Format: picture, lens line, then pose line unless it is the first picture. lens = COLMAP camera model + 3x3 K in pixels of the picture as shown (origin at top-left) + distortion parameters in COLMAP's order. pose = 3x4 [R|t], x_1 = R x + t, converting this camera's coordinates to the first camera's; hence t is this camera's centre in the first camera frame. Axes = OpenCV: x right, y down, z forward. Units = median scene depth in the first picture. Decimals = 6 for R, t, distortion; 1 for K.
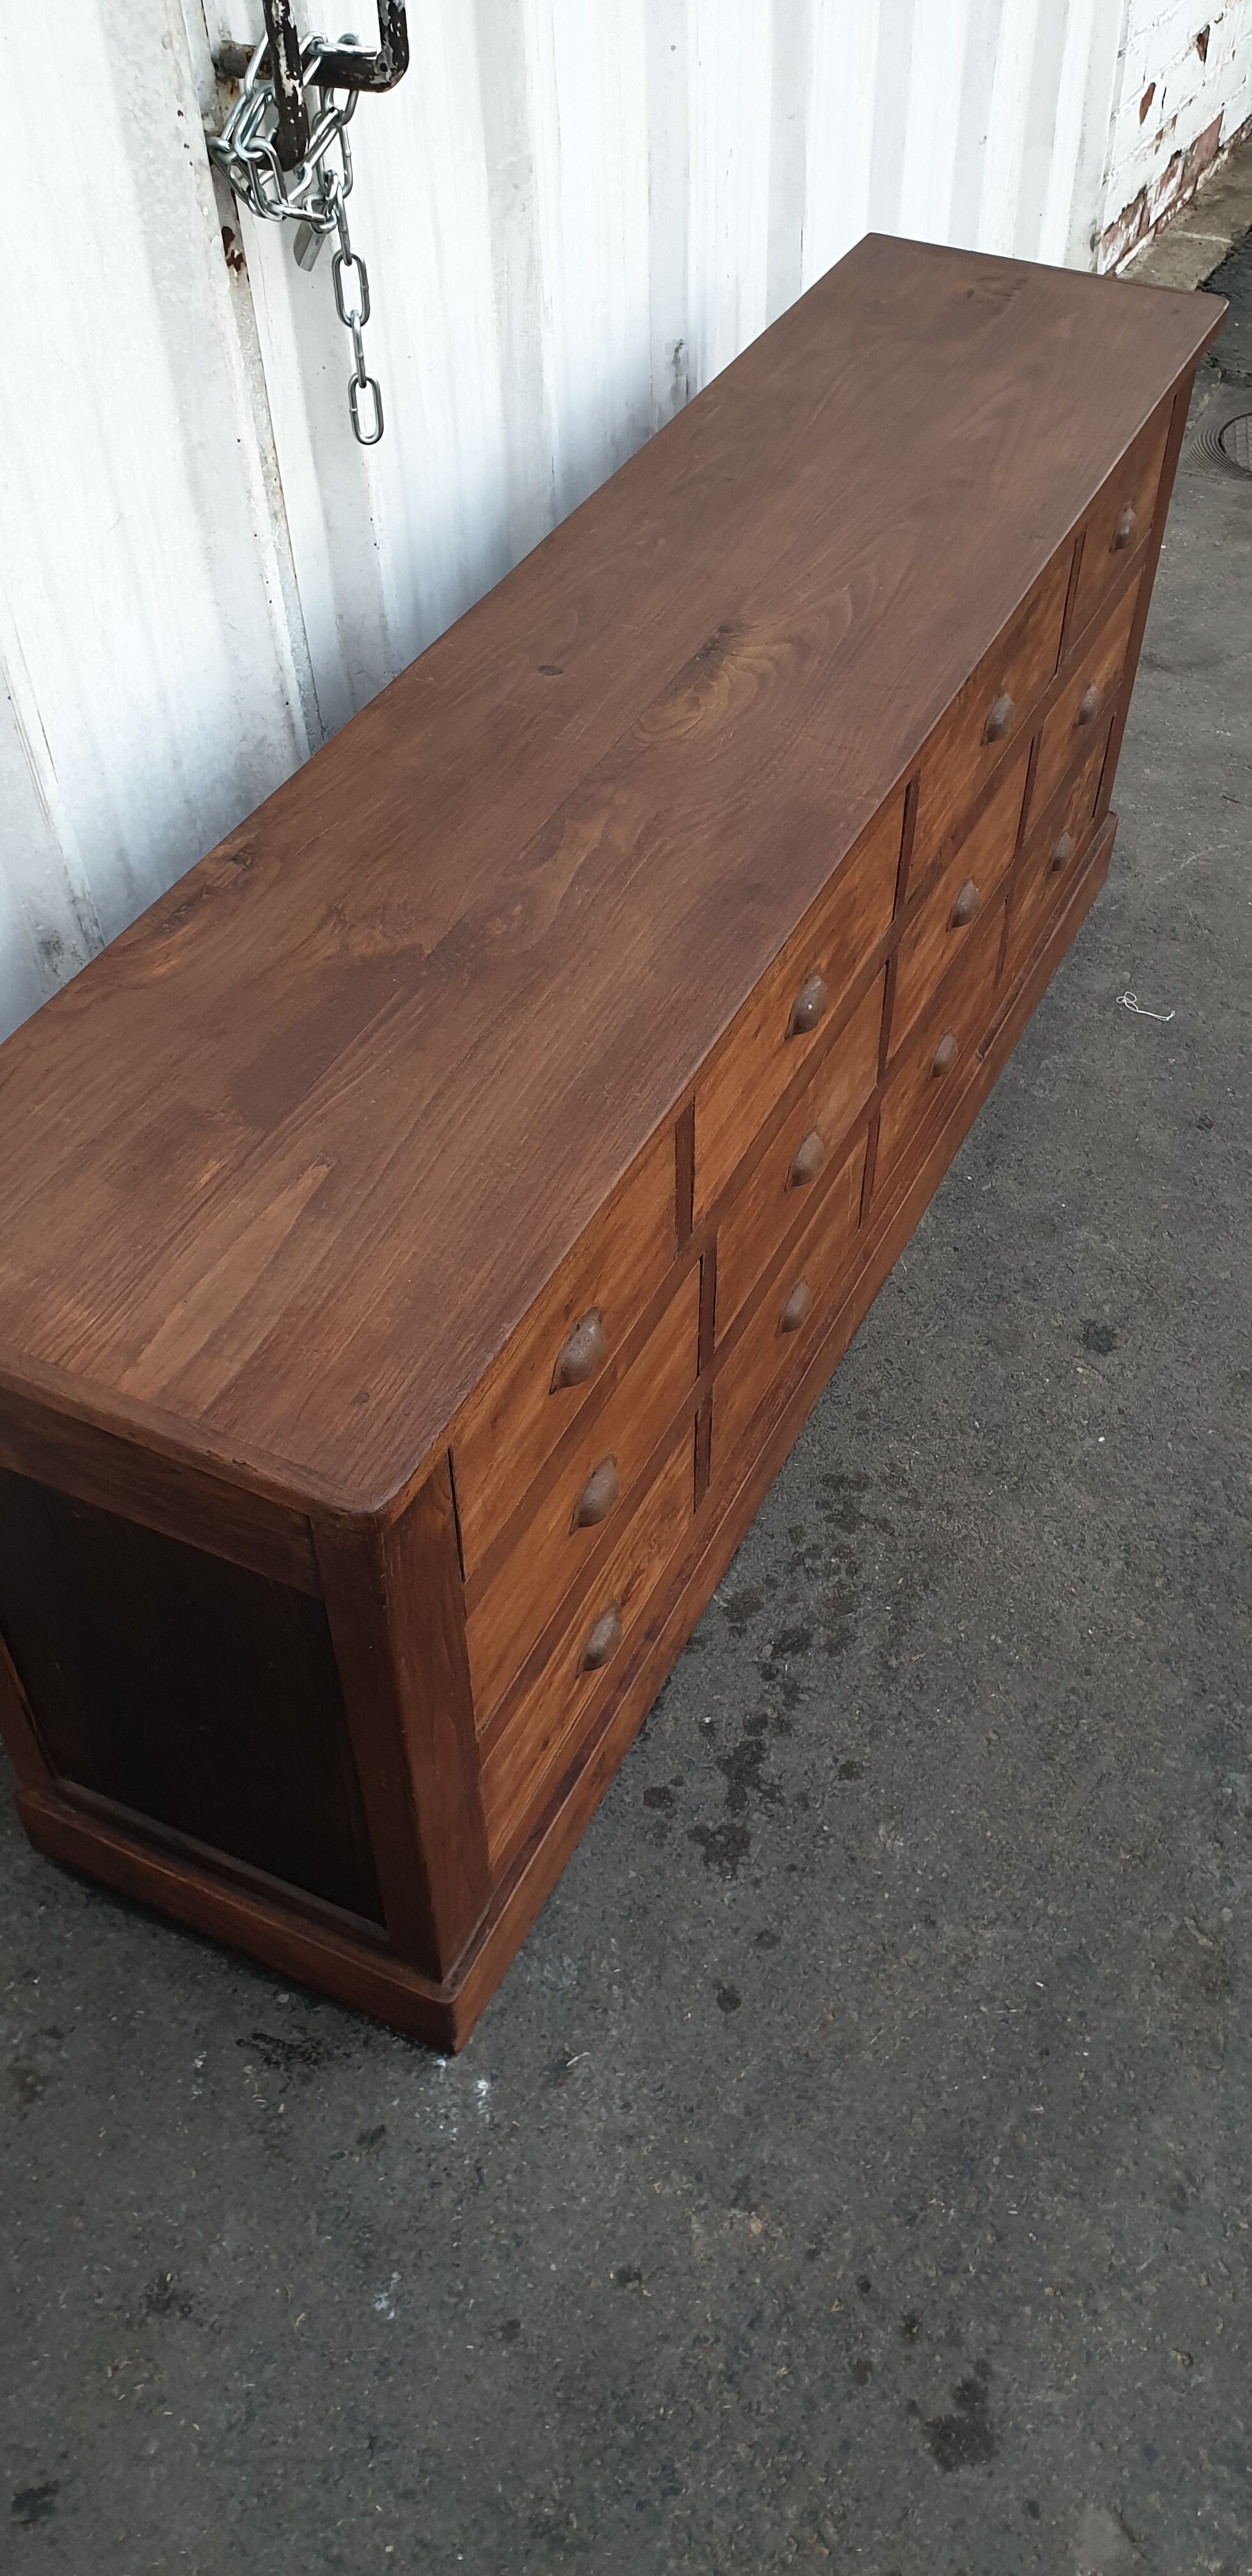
lens RADIAL K [[1978.4, 0, 637.7], [0, 1978.4, 1289.7], [0, 0, 1]] dist [0.020110, 0.012944]
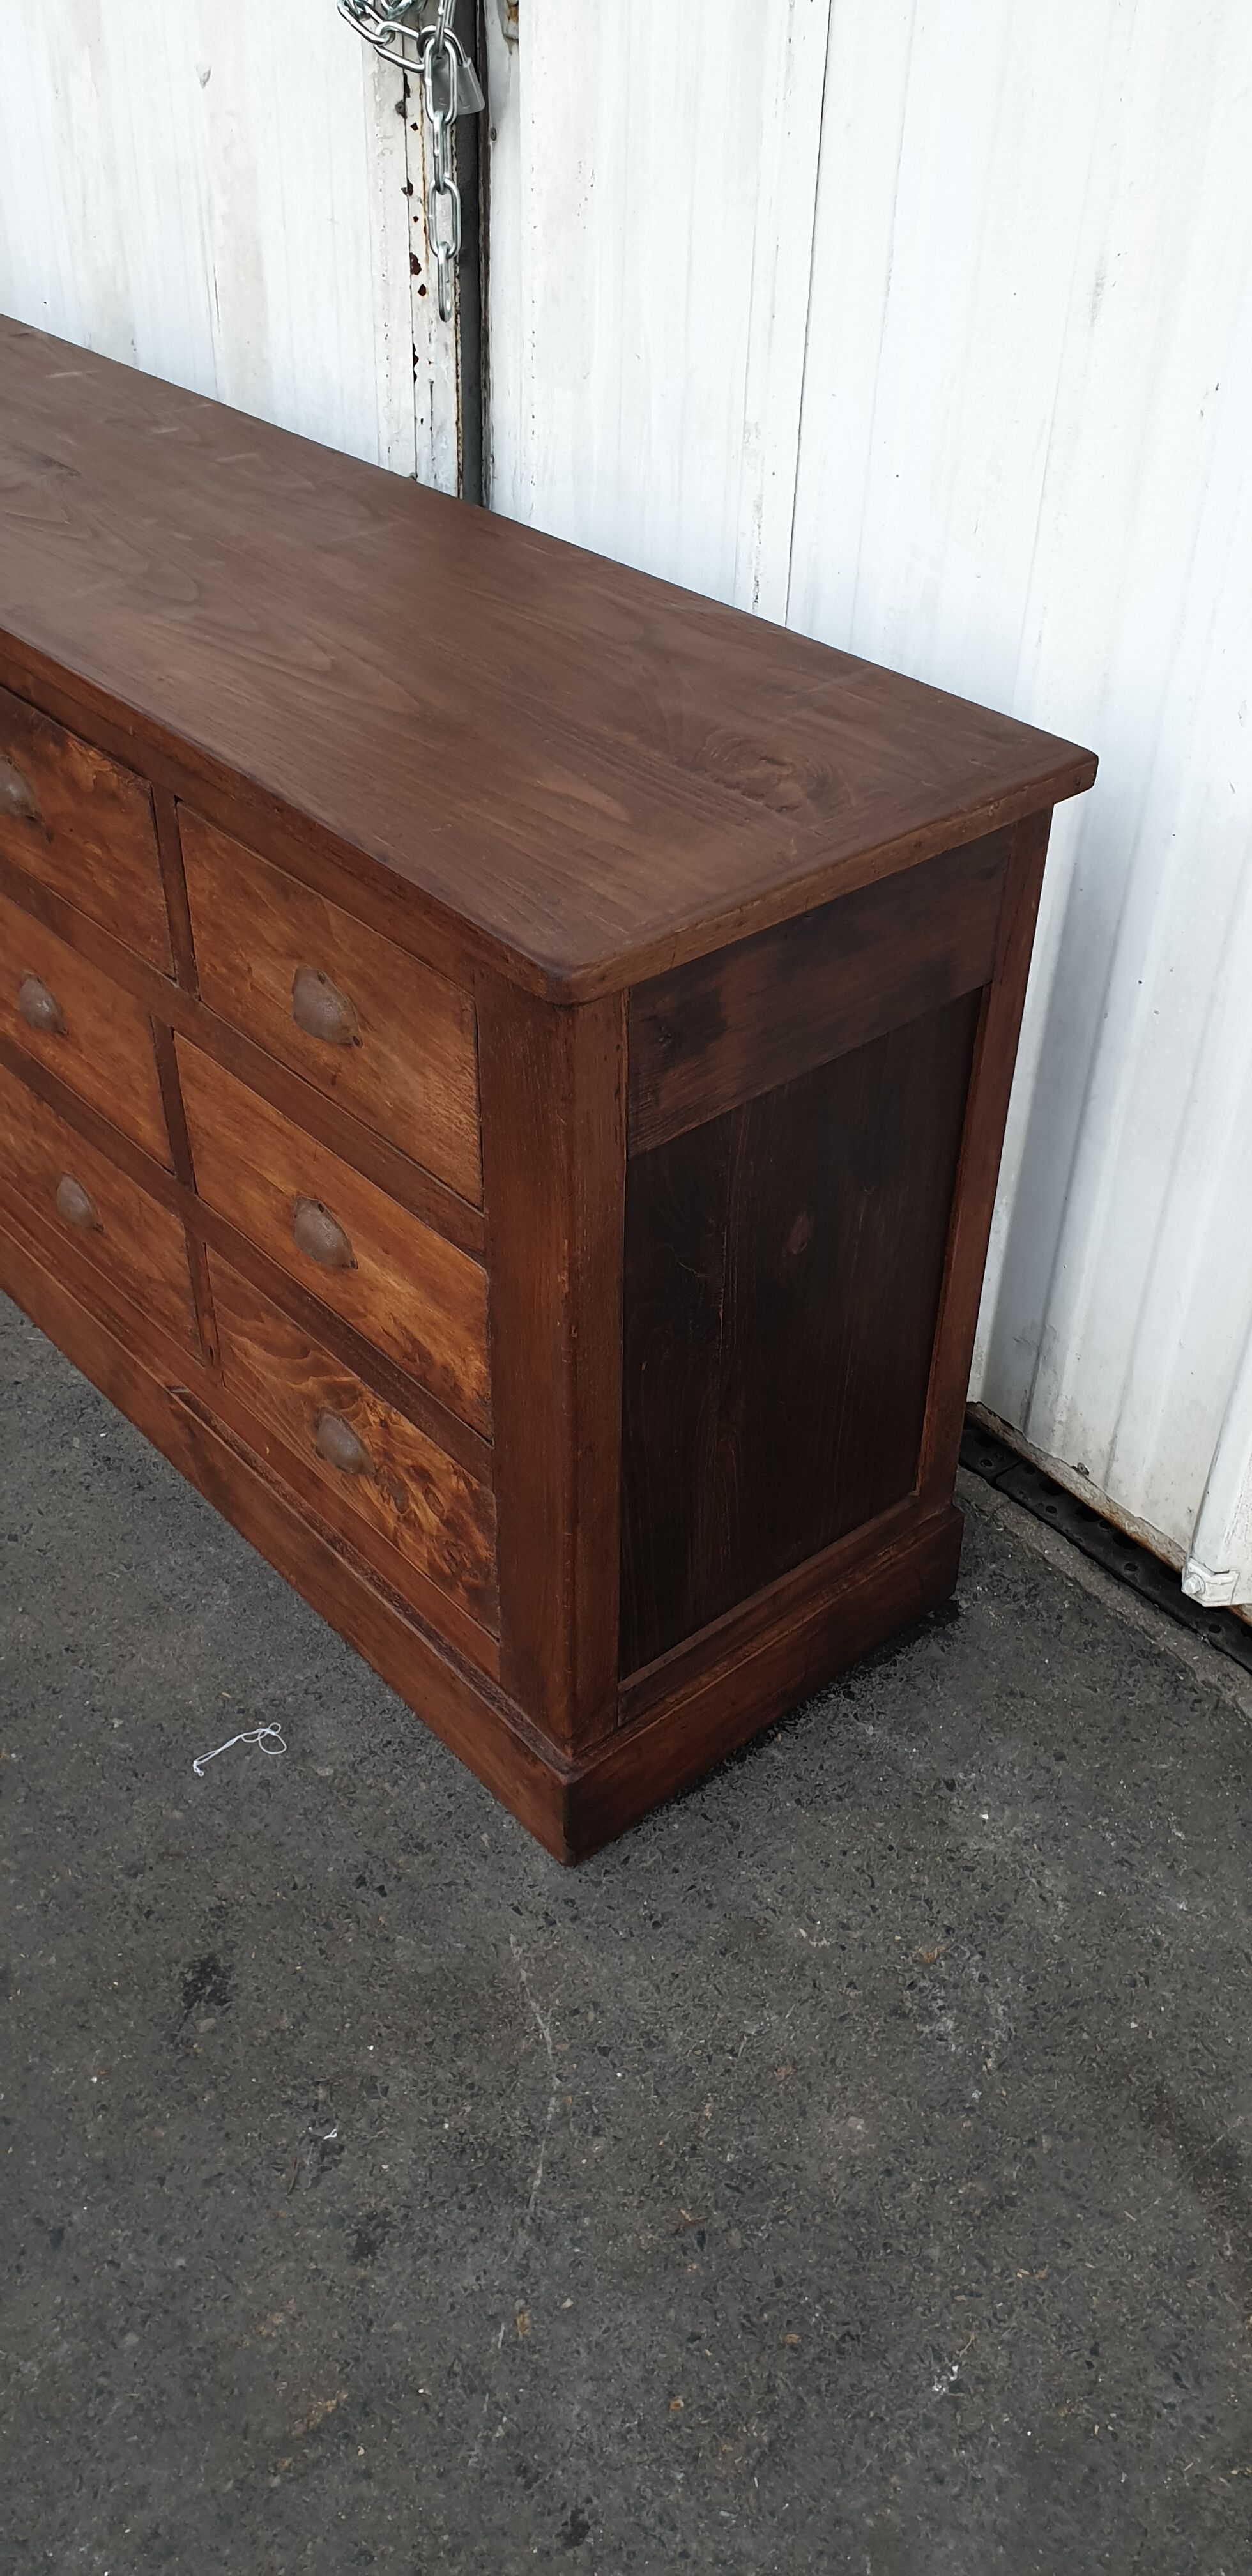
lens RADIAL K [[2004.2, 0, 661.4], [0, 2004.2, 1285.7], [0, 0, 1]] dist [0.017349, 0.010516]
pose [[-0.397371, 0.550383, -0.734285, 0.943779], [-0.684718, 0.354897, 0.636560, -1.100511], [0.610948, 0.755729, 0.235832, 1.346937]]
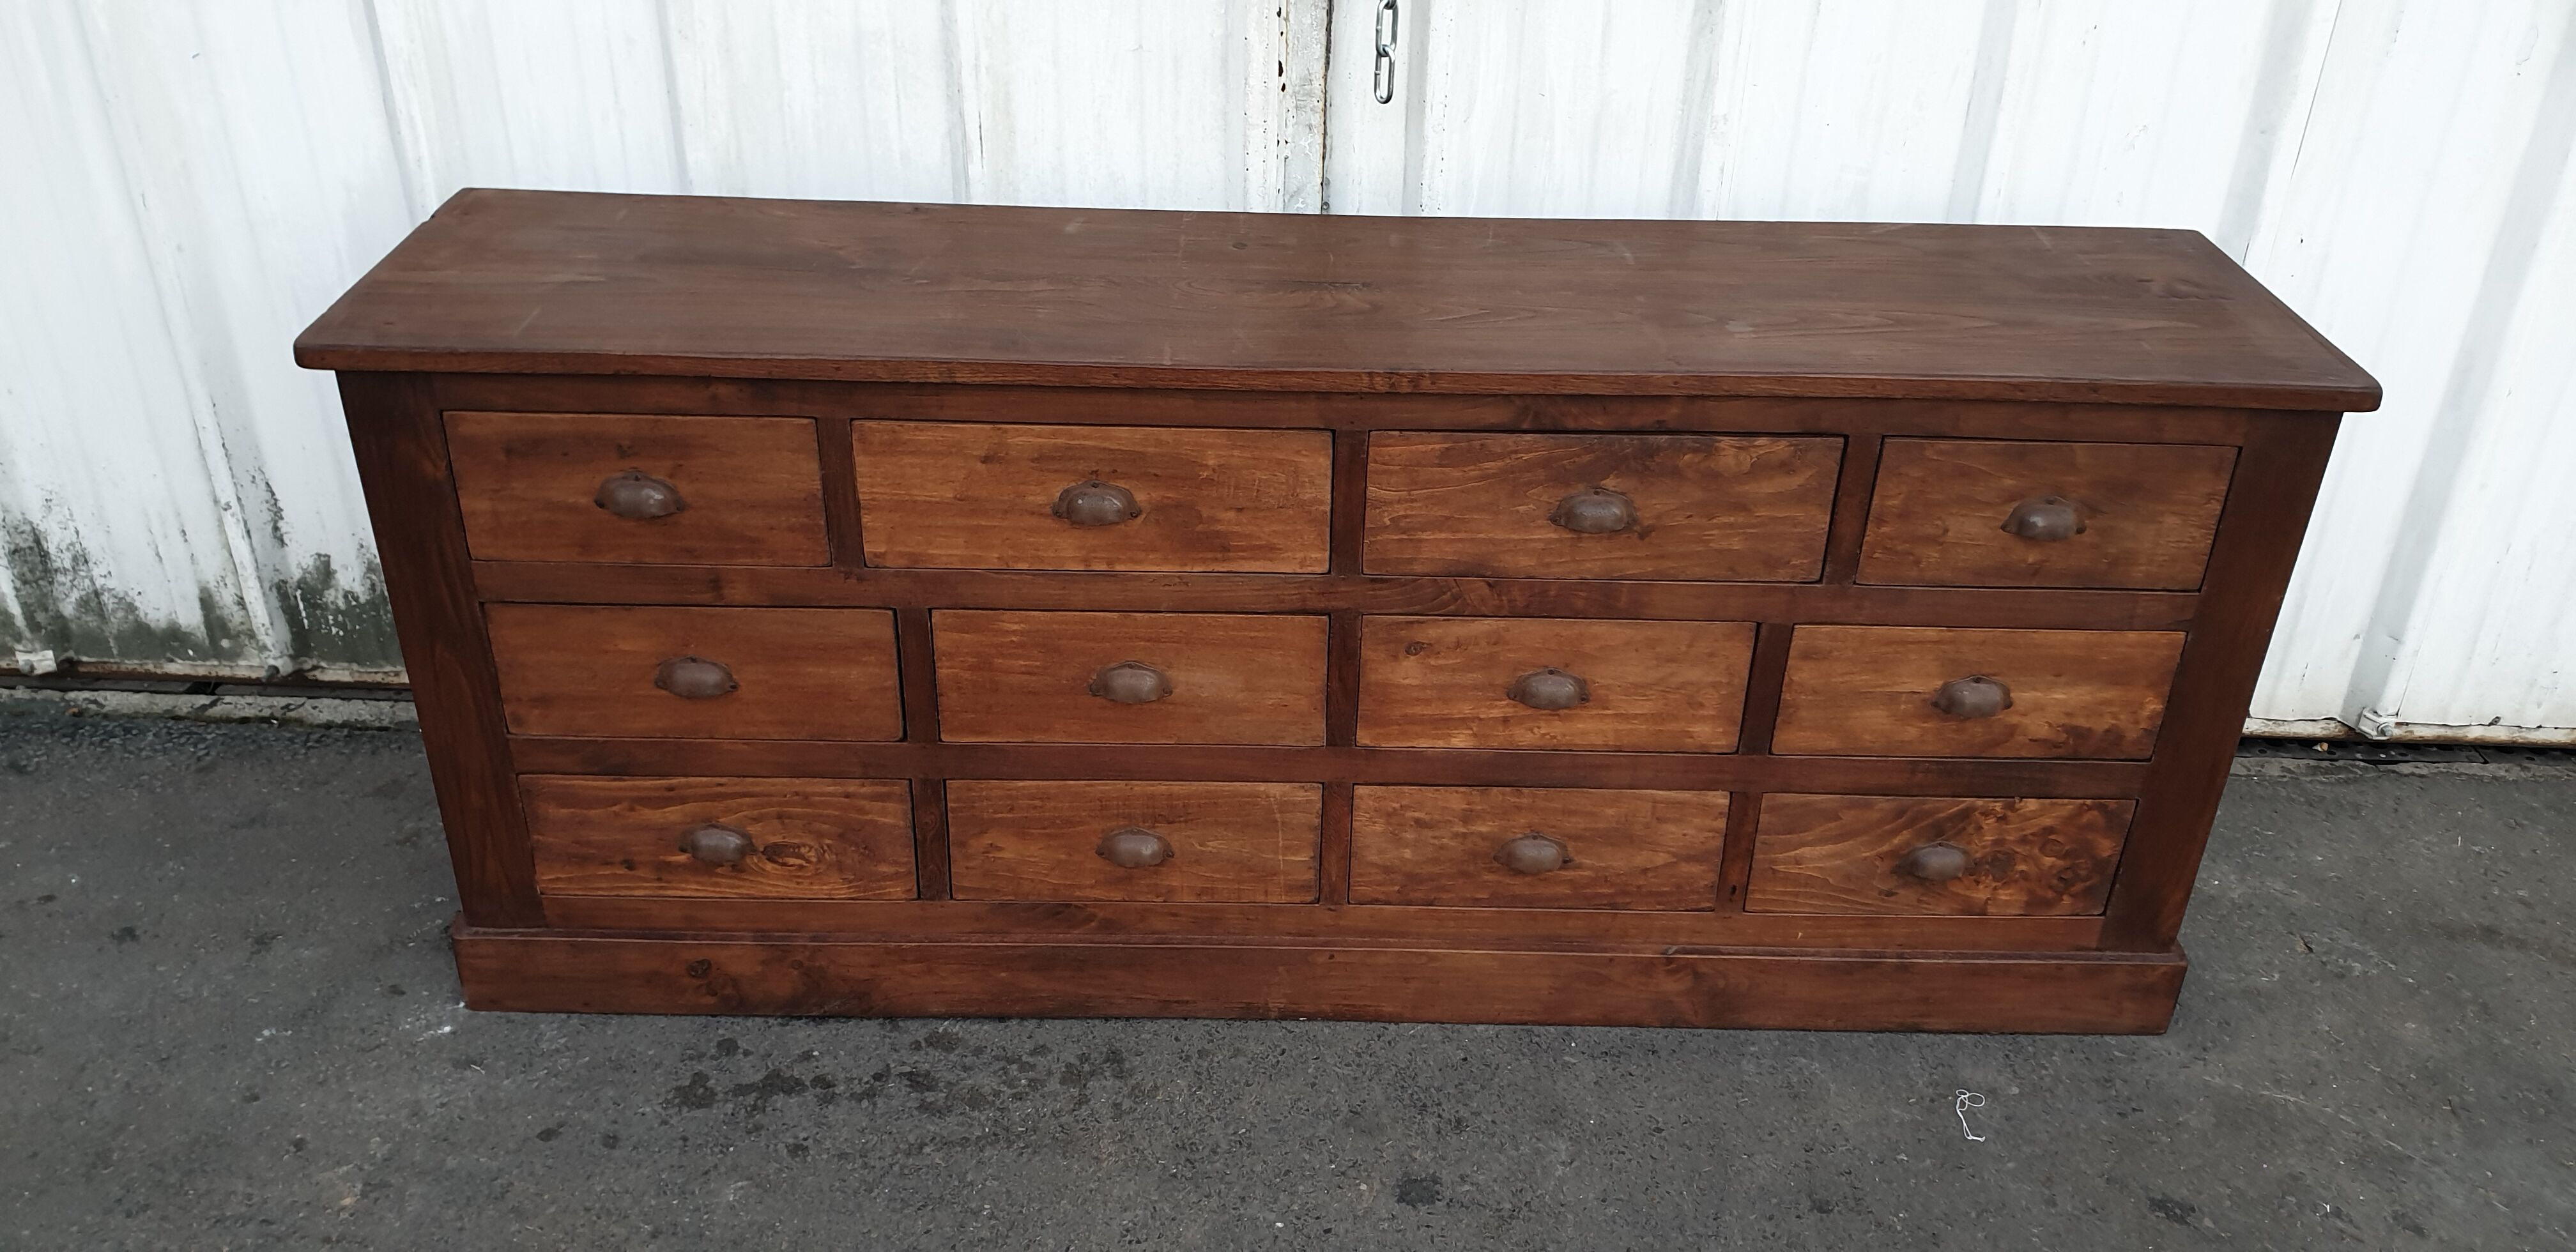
lens RADIAL K [[1974.5, 0, 1318.4], [0, 1974.5, 641.3], [0, 0, 1]] dist [0.018084, 0.015250]
pose [[0.452255, 0.457786, -0.765440, 1.078915], [-0.672419, 0.738827, 0.044575, -0.231509], [0.585933, 0.494537, 0.641962, 0.388055]]
